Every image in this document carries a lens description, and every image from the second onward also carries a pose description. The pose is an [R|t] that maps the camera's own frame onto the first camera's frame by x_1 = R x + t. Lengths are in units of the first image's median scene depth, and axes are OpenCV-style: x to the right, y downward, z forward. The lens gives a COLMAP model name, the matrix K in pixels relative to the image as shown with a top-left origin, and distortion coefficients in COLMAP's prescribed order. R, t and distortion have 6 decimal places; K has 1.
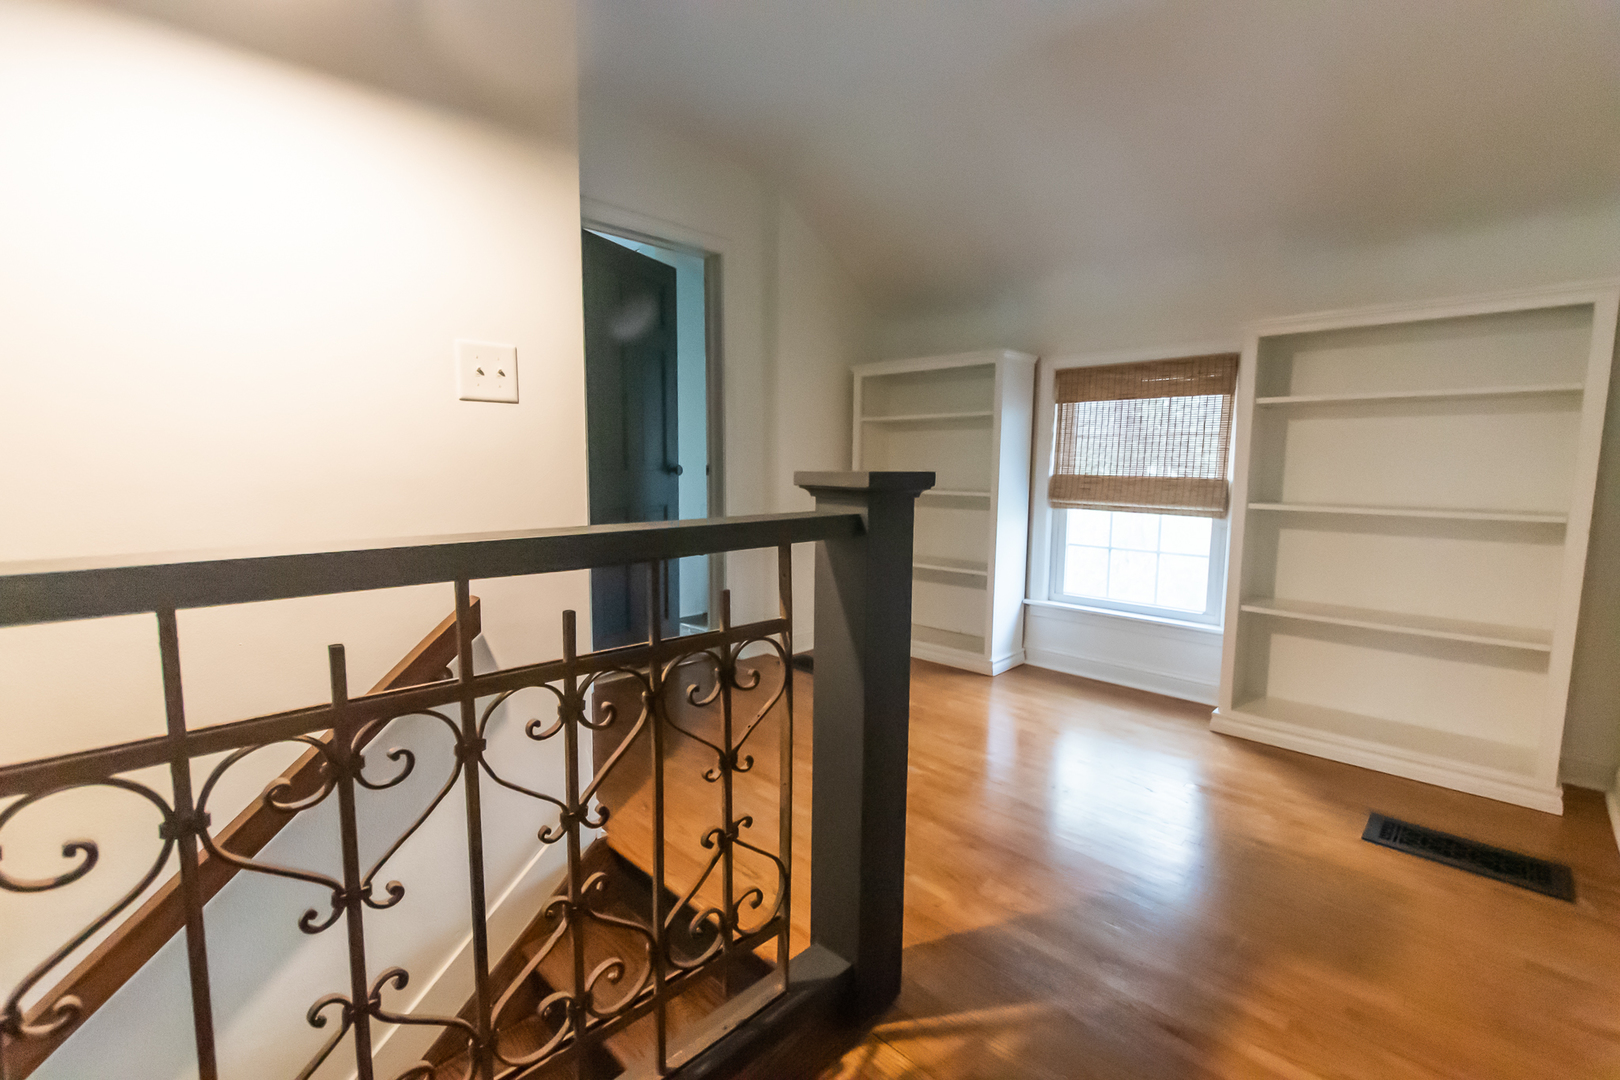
lens RADIAL K [[706.9, 0, 810.0], [0, 706.9, 540.0], [0, 0, 1]] dist [-0.017042, 0.003636]
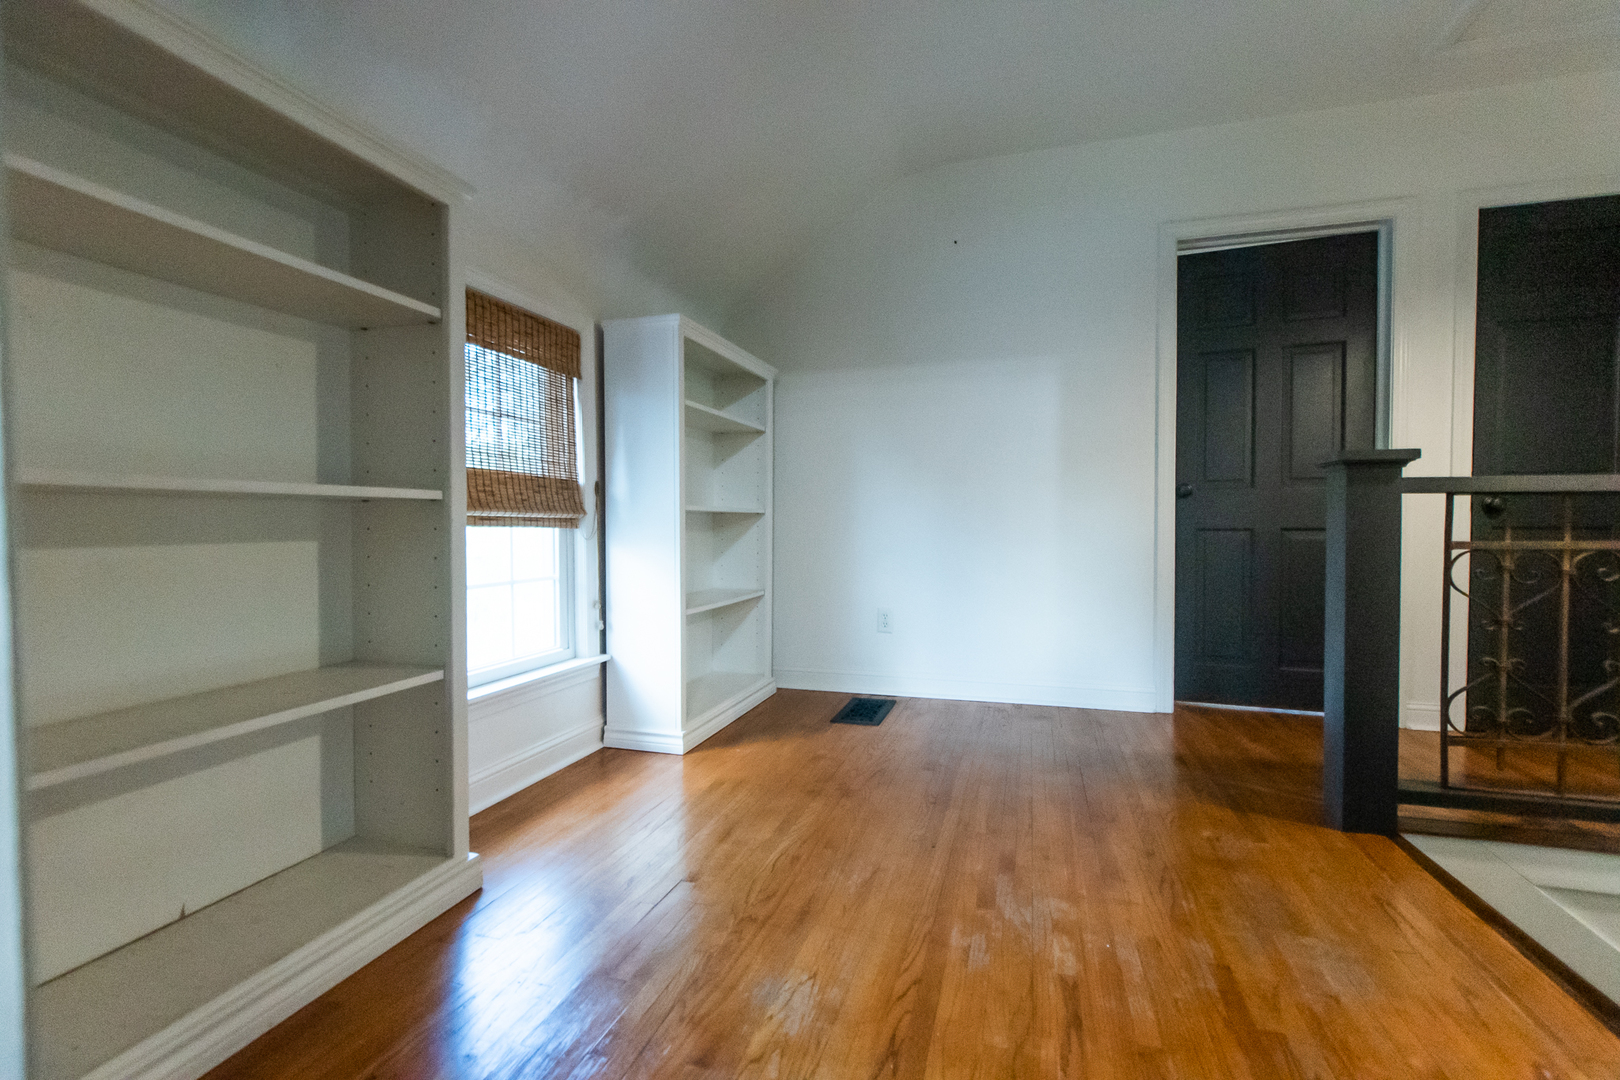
lens RADIAL K [[706.9, 0, 810.0], [0, 706.9, 540.0], [0, 0, 1]] dist [-0.017042, 0.003636]
pose [[-0.477577, -0.032430, 0.877991, -0.267716], [0.090680, 0.992162, 0.085972, -0.059389], [-0.873898, 0.120674, -0.470893, 1.119248]]
